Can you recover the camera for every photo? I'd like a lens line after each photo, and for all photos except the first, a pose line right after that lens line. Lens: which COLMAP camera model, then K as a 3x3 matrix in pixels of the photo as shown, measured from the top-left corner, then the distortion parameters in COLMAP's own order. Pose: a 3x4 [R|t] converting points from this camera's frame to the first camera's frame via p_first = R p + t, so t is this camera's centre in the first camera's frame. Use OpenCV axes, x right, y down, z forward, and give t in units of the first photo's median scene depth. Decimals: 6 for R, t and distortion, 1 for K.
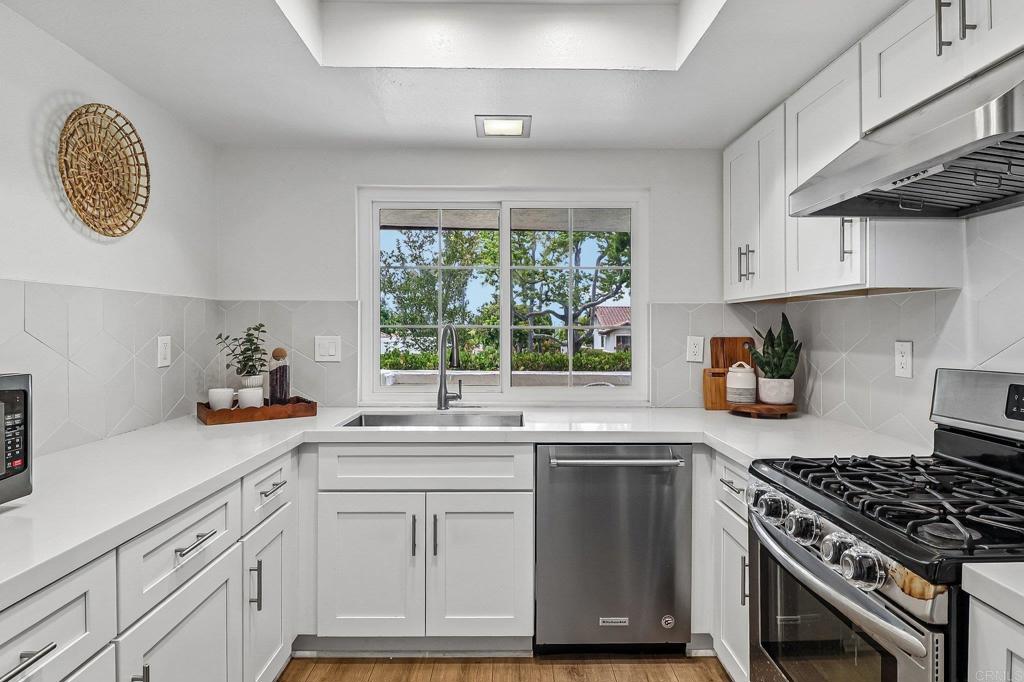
lens RADIAL K [[538.1, 0, 512.7], [0, 538.1, 335.1], [0, 0, 1]] dist [0.025566, -0.012164]
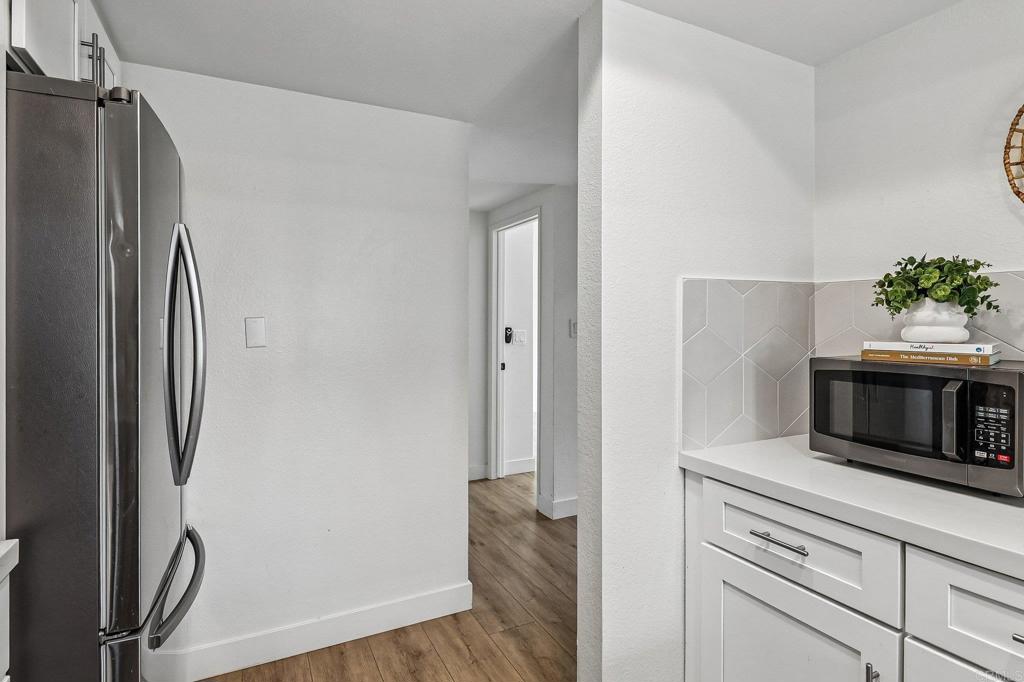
lens RADIAL K [[538.1, 0, 512.2], [0, 538.1, 335.3], [0, 0, 1]] dist [0.025566, -0.012164]
pose [[-0.901659, 0.001755, -0.432444, 0.335027], [-0.004041, 0.999914, 0.012484, 0.000436], [0.432429, 0.013003, -0.901574, 1.509505]]
